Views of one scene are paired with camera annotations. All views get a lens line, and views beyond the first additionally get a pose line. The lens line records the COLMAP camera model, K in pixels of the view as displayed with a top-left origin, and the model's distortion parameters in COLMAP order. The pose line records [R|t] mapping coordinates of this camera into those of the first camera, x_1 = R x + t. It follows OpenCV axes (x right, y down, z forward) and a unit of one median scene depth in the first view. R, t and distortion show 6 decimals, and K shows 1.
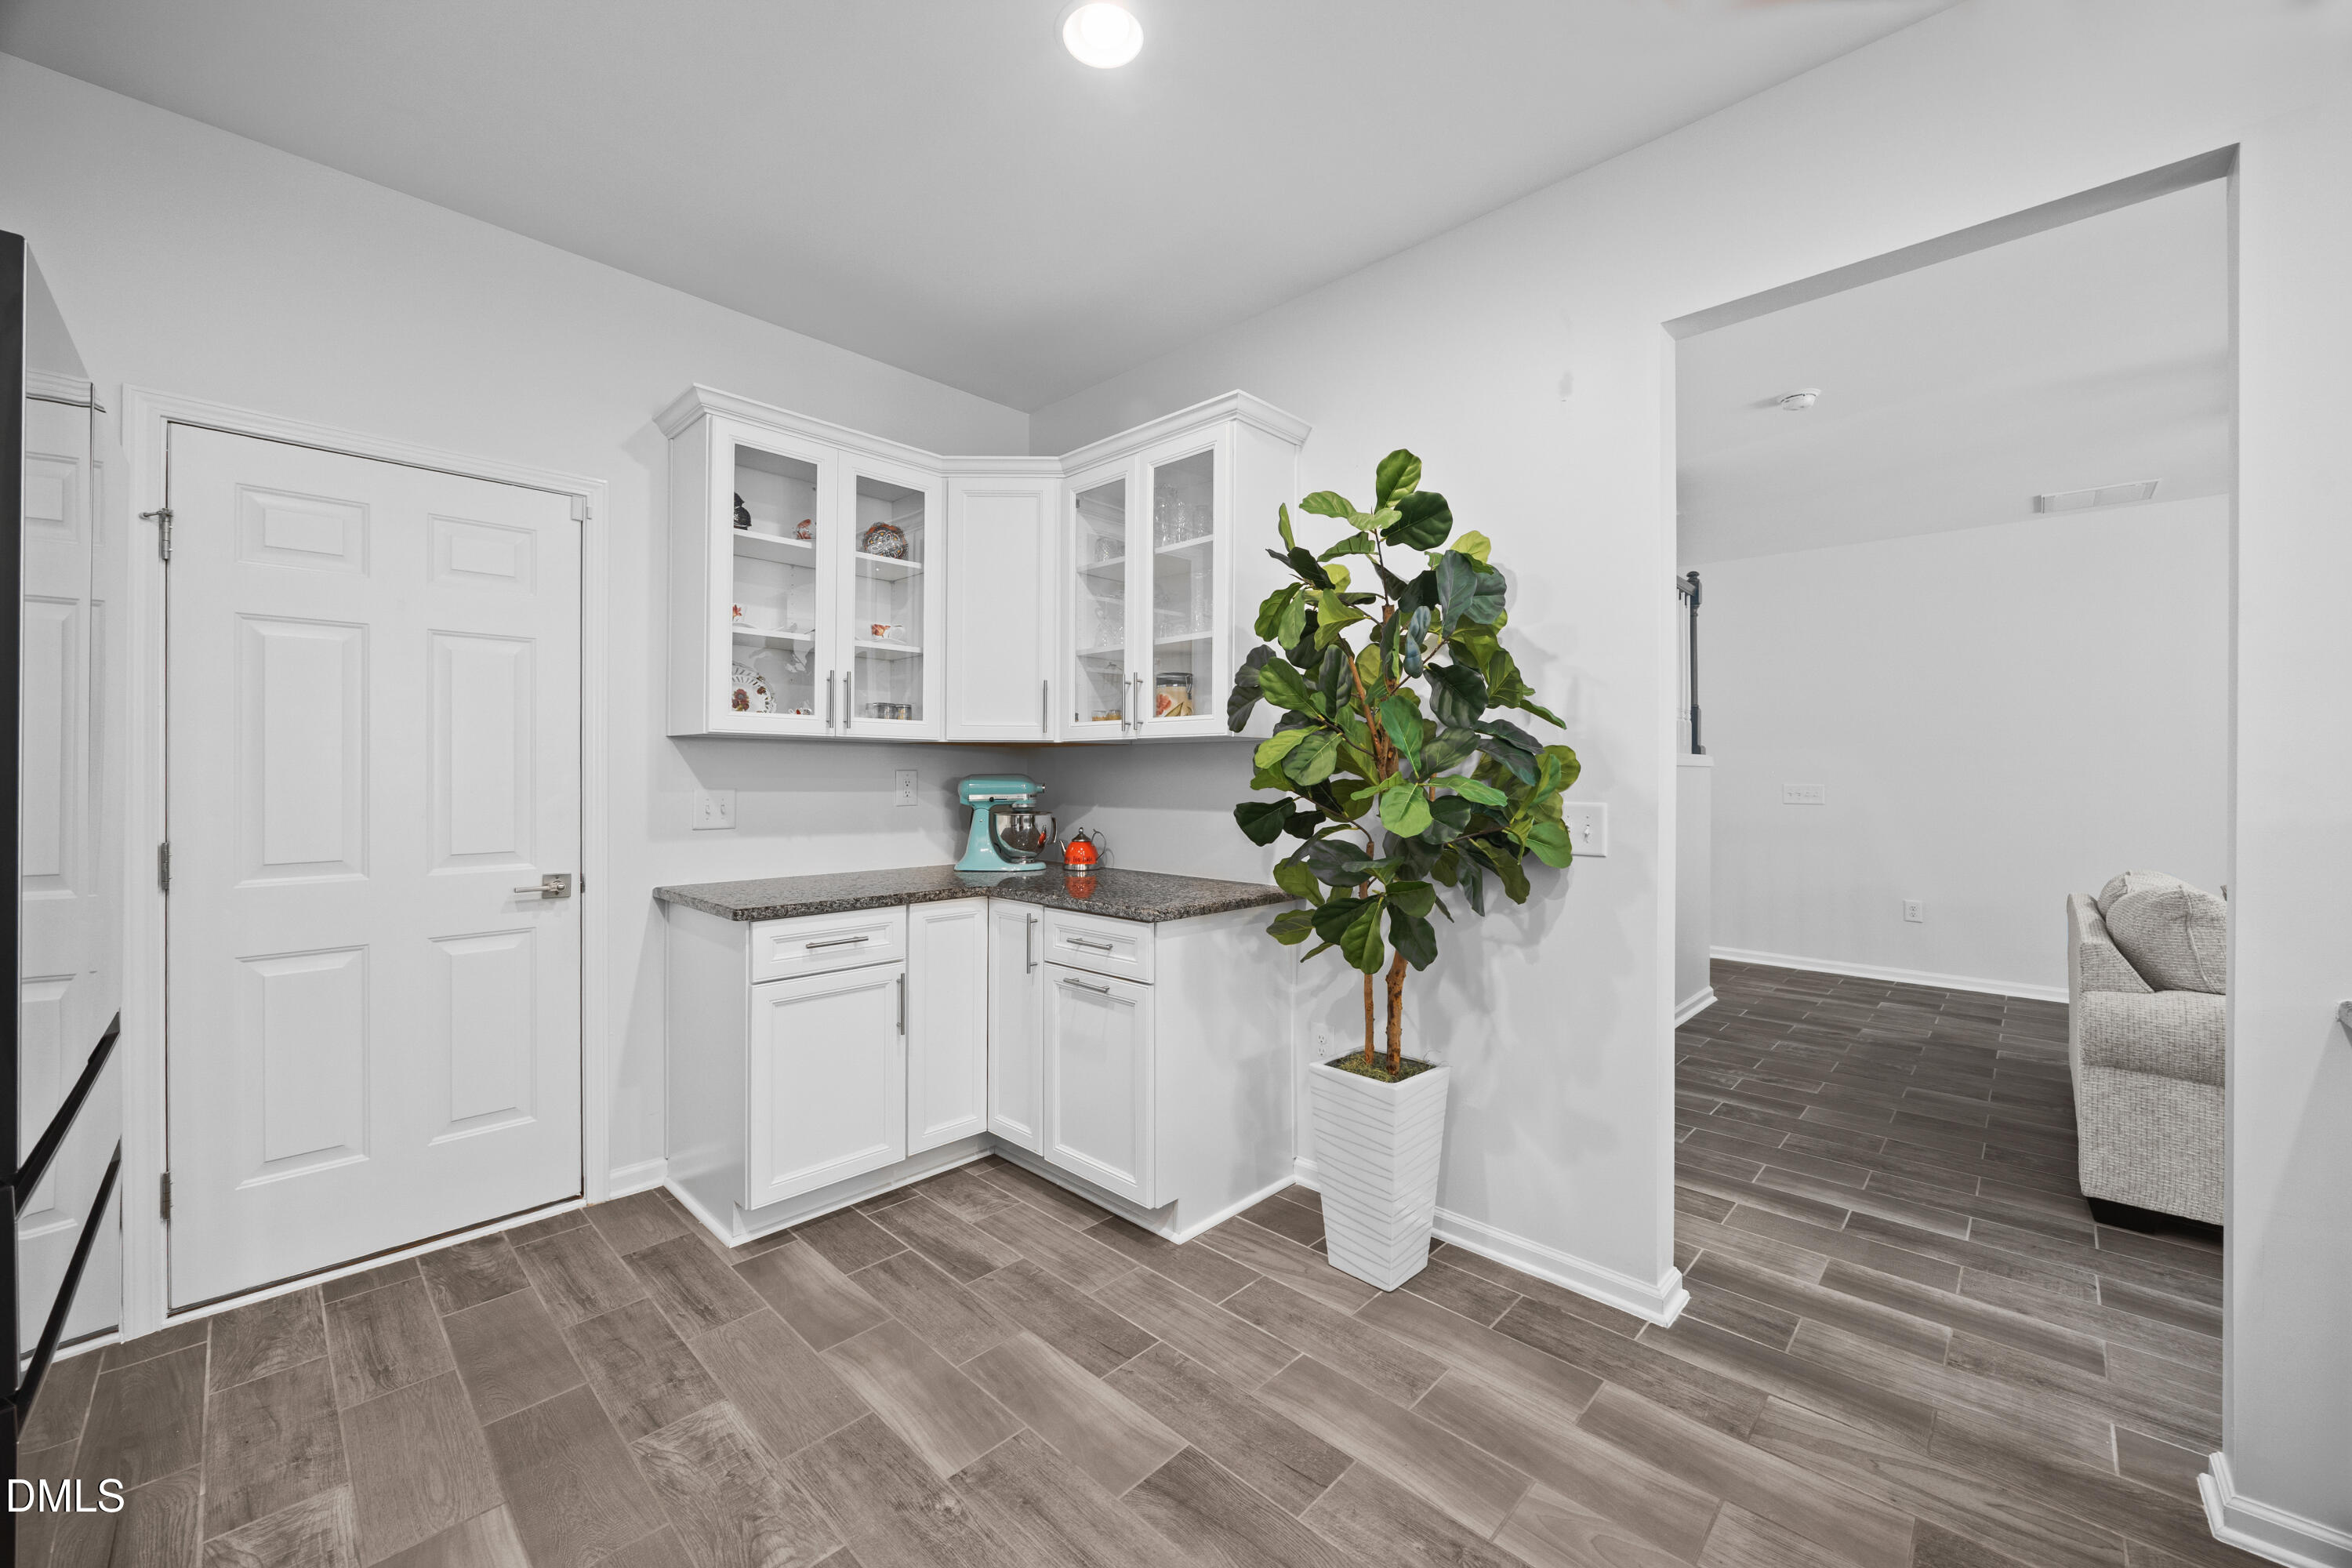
lens RADIAL K [[908.3, 0, 1164.6], [0, 908.3, 776.0], [0, 0, 1]] dist [0.002640, 0.000224]
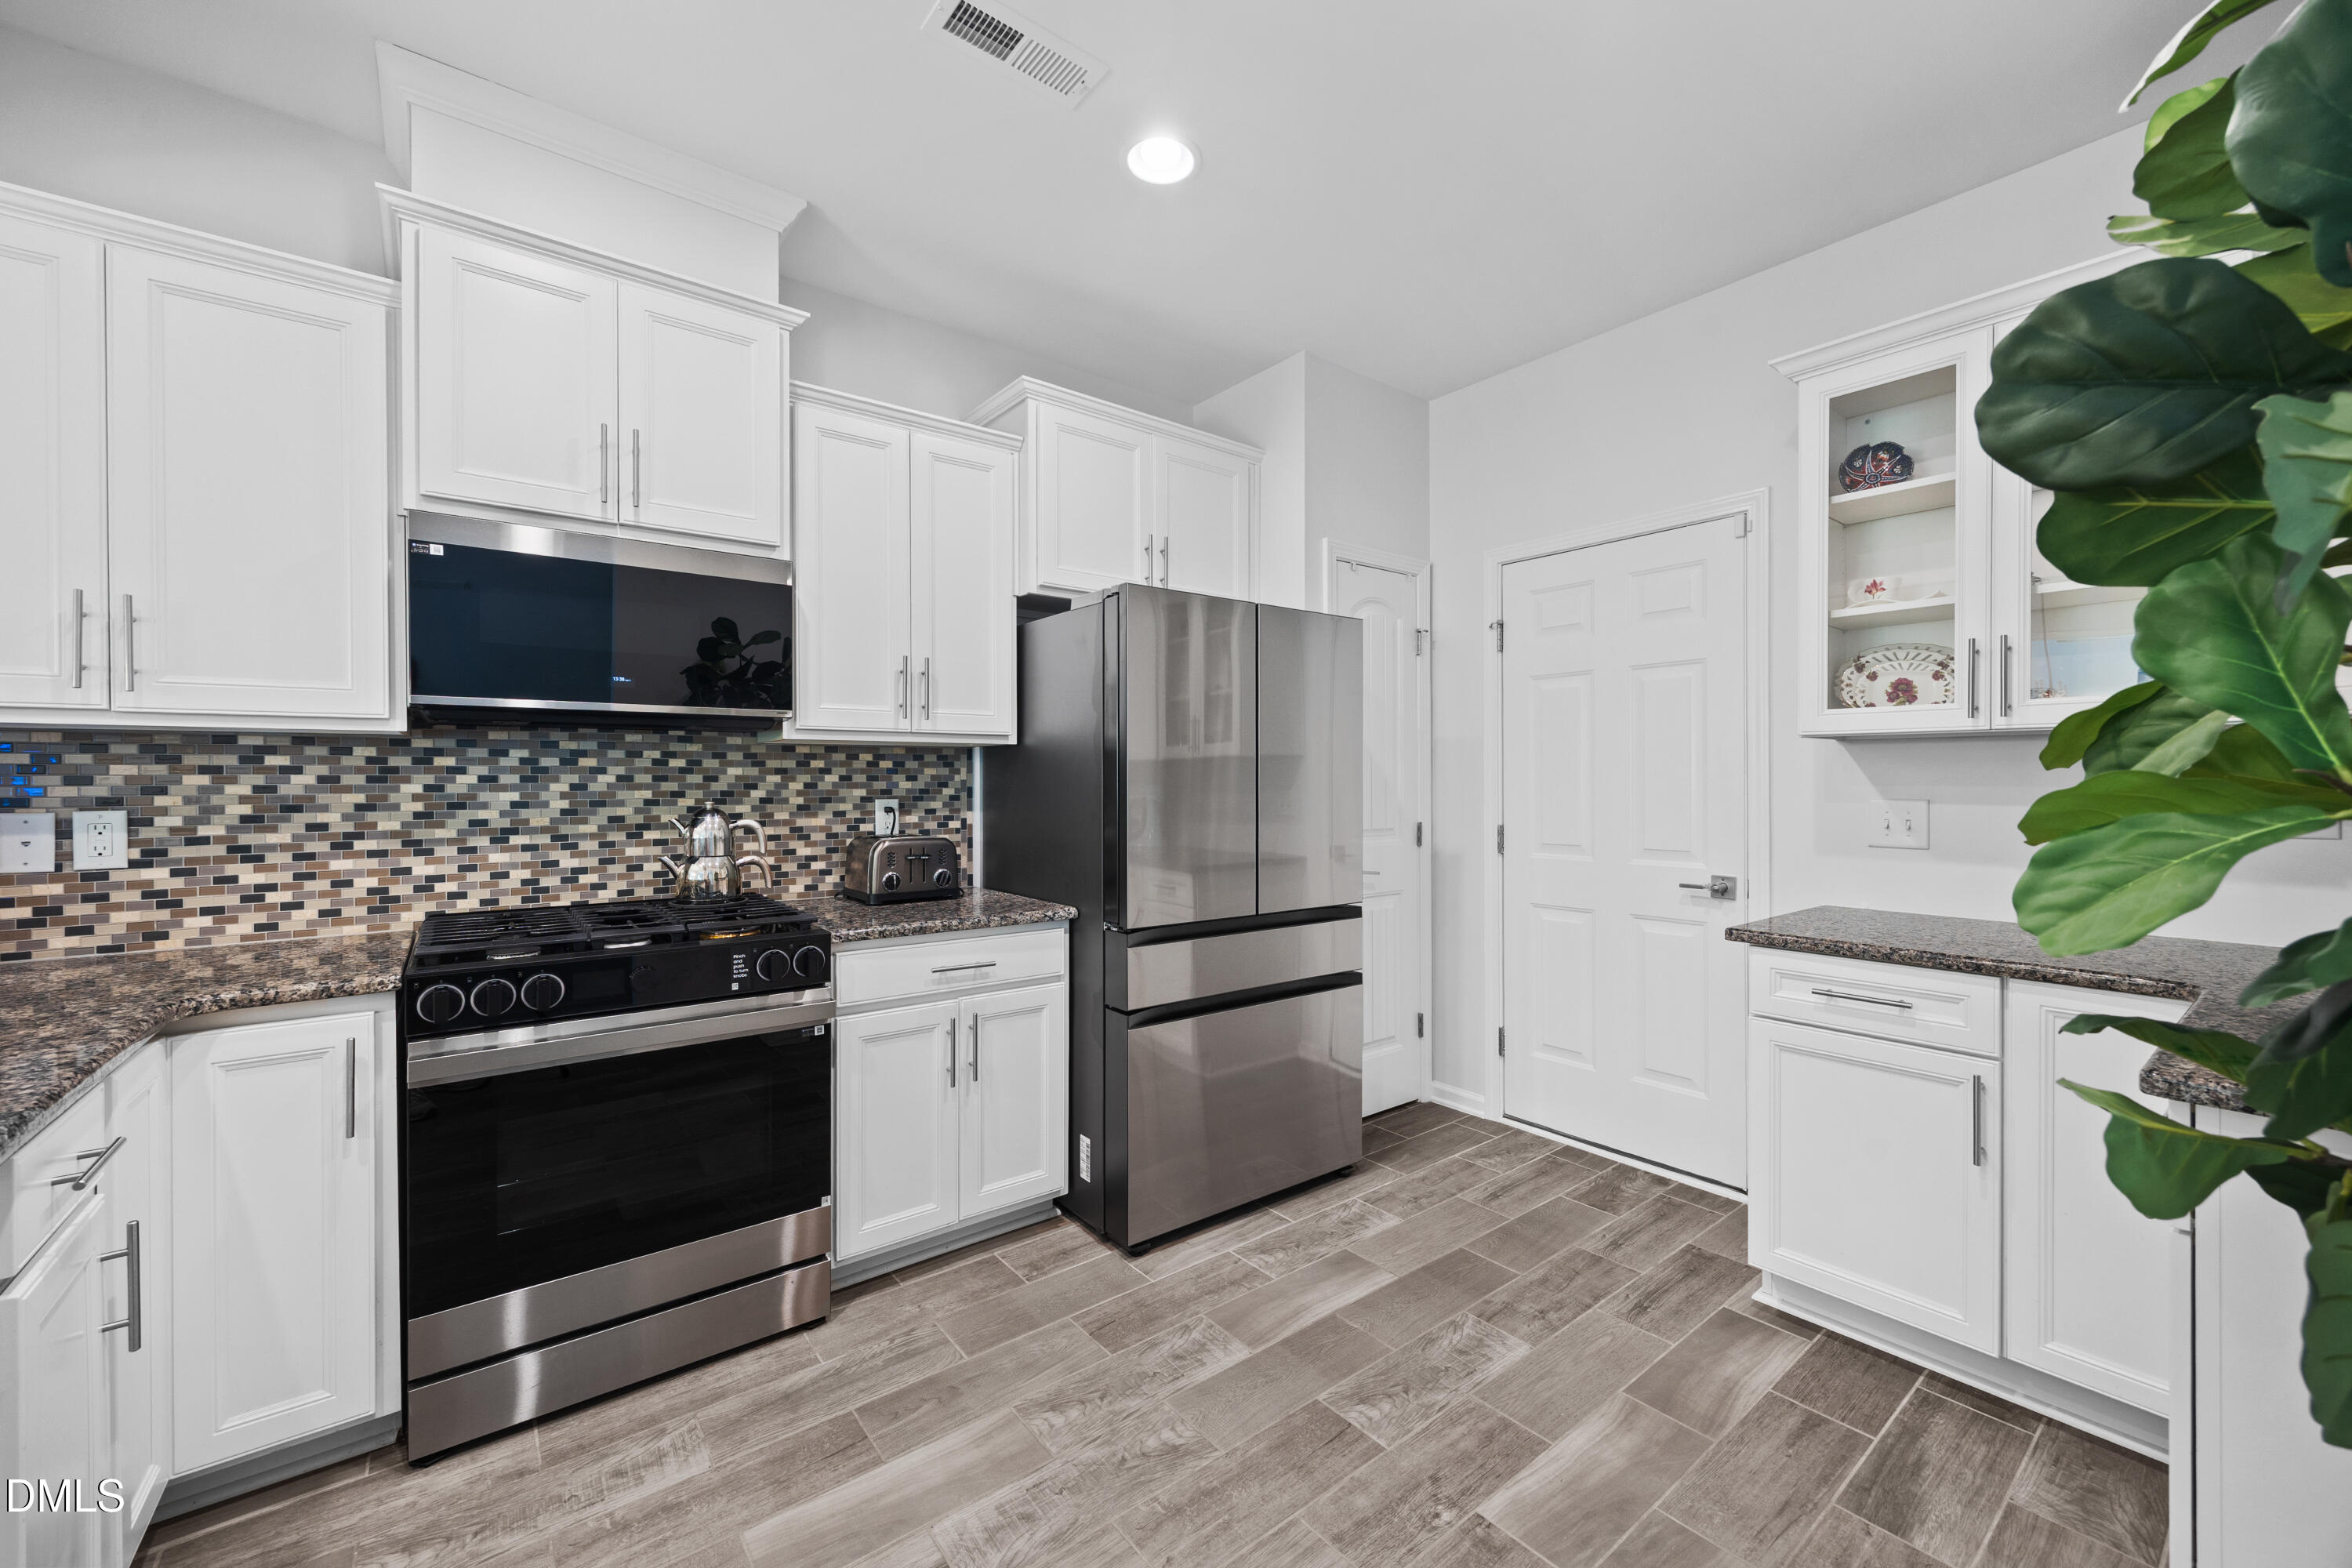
lens RADIAL K [[908.3, 0, 1171.2], [0, 908.3, 785.7], [0, 0, 1]] dist [0.002640, 0.000224]
pose [[-0.126800, 0.002739, -0.991925, 0.527346], [-0.001477, 0.999995, 0.002950, -0.000071], [0.991927, 0.001839, -0.126795, 0.556656]]
